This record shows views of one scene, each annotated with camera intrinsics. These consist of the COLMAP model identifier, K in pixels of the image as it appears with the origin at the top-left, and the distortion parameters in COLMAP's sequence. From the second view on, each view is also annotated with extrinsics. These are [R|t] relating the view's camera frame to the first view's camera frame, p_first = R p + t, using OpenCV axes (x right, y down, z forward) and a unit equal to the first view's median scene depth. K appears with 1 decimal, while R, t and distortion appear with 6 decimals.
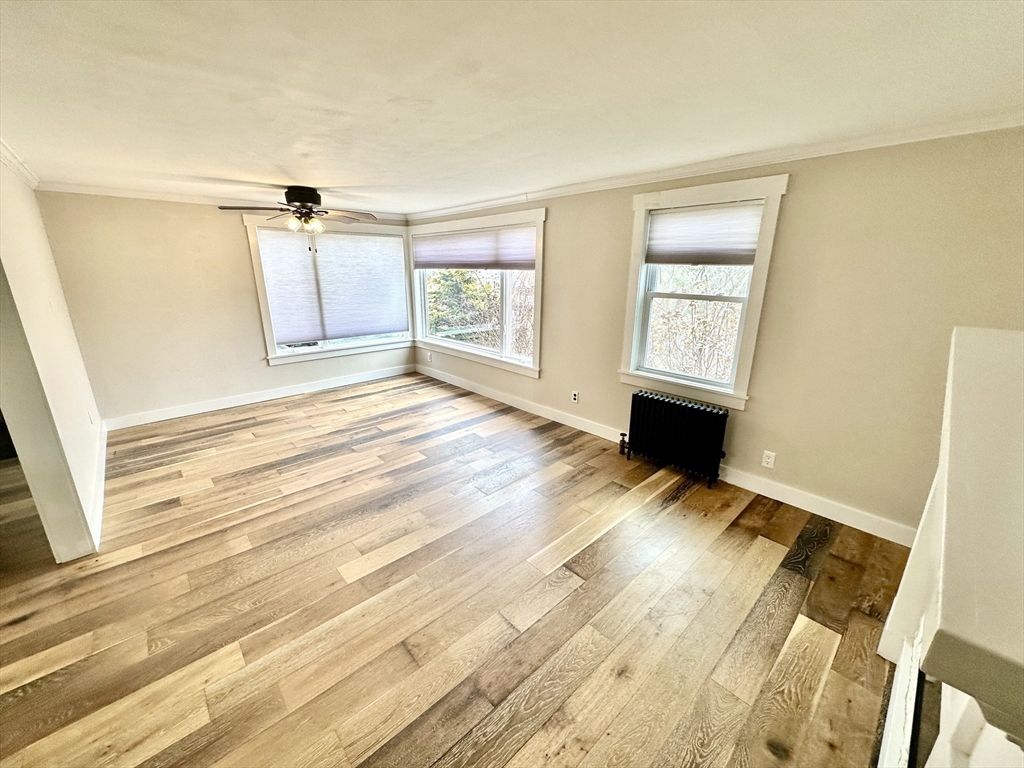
lens RADIAL K [[406.5, 0, 511.7], [0, 406.5, 385.6], [0, 0, 1]] dist [-0.000609, 0.000099]
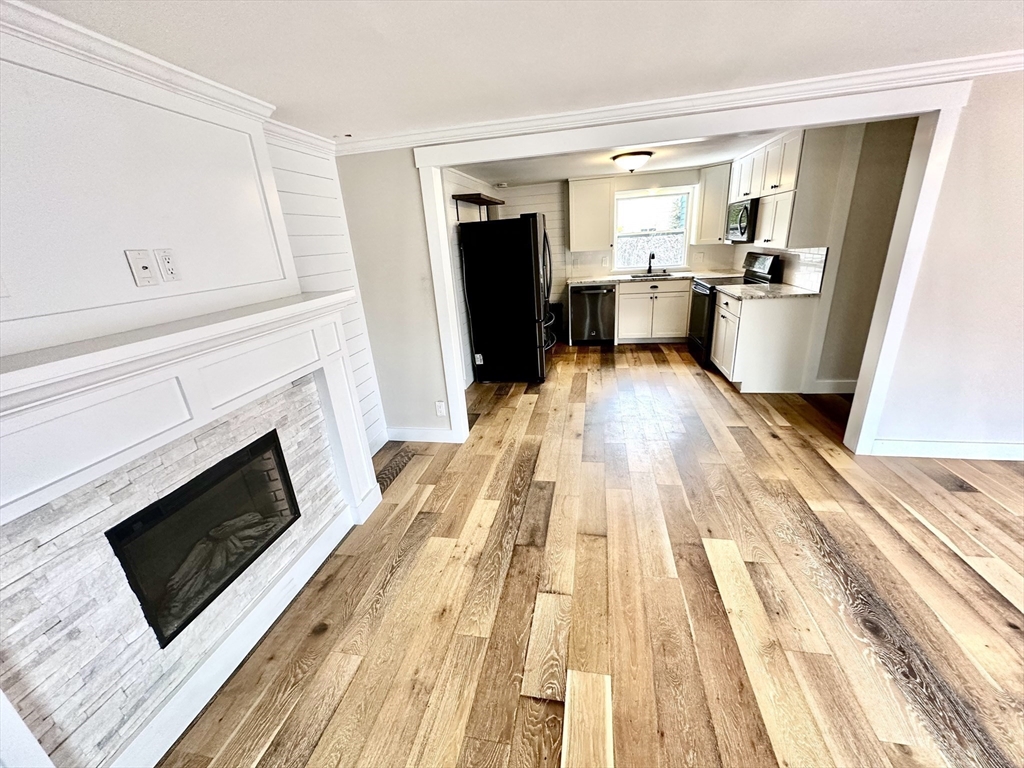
lens RADIAL K [[406.5, 0, 512.7], [0, 406.5, 385.0], [0, 0, 1]] dist [-0.000609, 0.000099]
pose [[-0.804471, 0.248125, -0.539685, 0.365742], [-0.103870, 0.835810, 0.539103, -0.282188], [0.584840, 0.489750, -0.646612, 0.992296]]
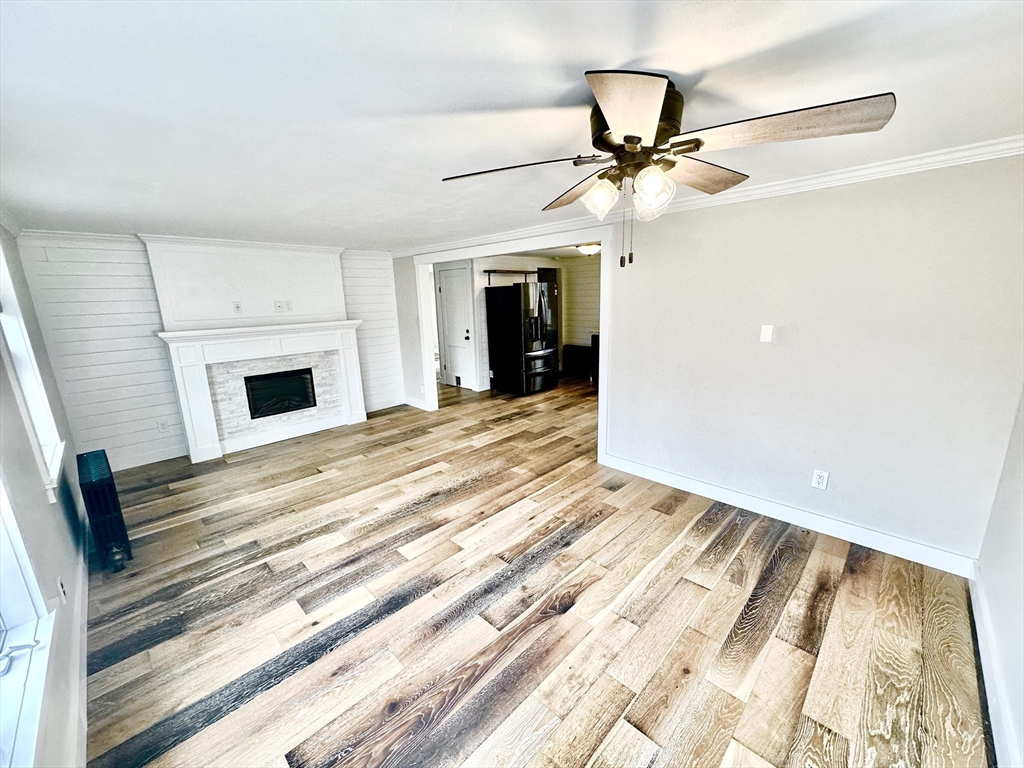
lens RADIAL K [[406.5, 0, 513.6], [0, 406.5, 385.4], [0, 0, 1]] dist [-0.000609, 0.000099]
pose [[-0.998529, 0.034335, -0.041959, -0.559366], [0.009795, 0.875422, 0.483260, -0.635480], [0.053325, 0.482138, -0.874471, 2.109973]]
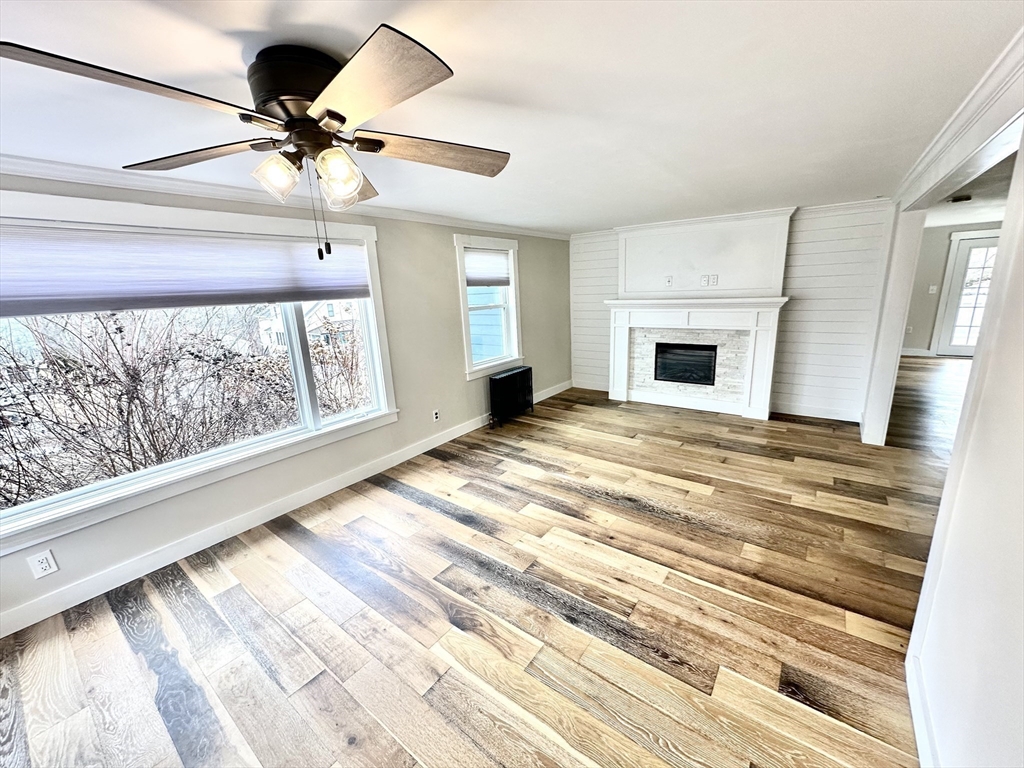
lens RADIAL K [[406.5, 0, 512.9], [0, 406.5, 386.2], [0, 0, 1]] dist [-0.000609, 0.000099]
pose [[-0.175228, -0.229236, 0.957468, -1.350819], [0.317853, 0.907266, 0.275387, -0.417977], [-0.931807, 0.352590, -0.086115, 1.407601]]
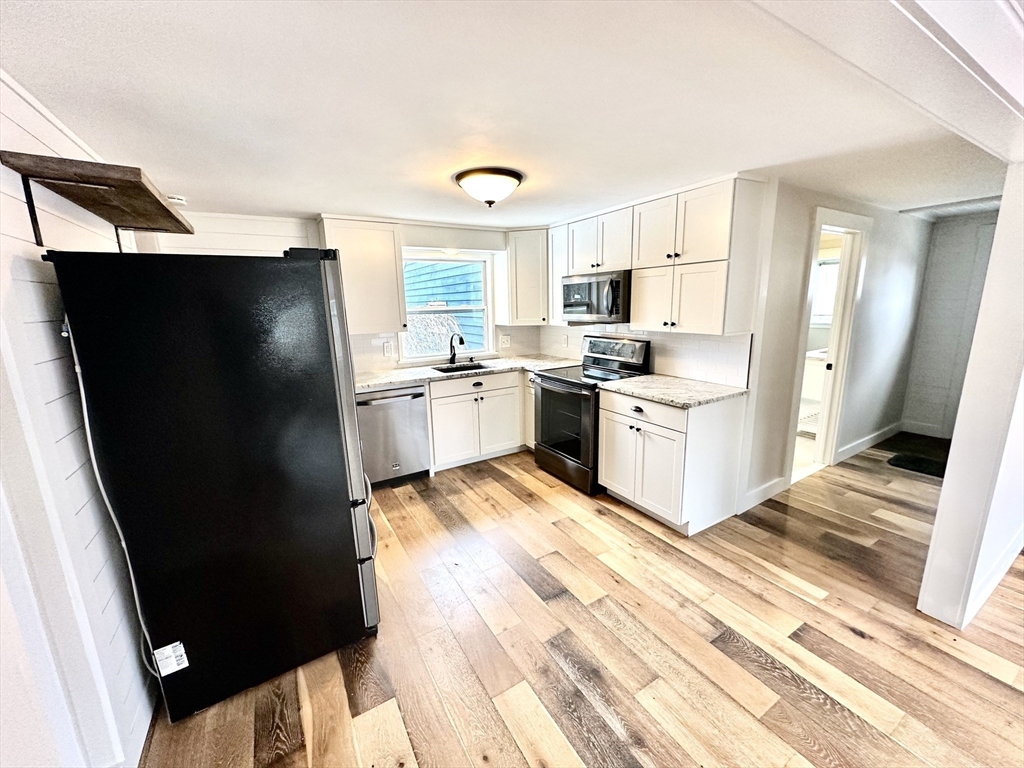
lens RADIAL K [[406.5, 0, 512.2], [0, 406.5, 384.2], [0, 0, 1]] dist [-0.000609, 0.000099]
pose [[-0.203007, 0.196662, -0.959225, -0.136610], [-0.251390, 0.936320, 0.245169, -0.026239], [0.946357, 0.290910, -0.140641, 0.105580]]
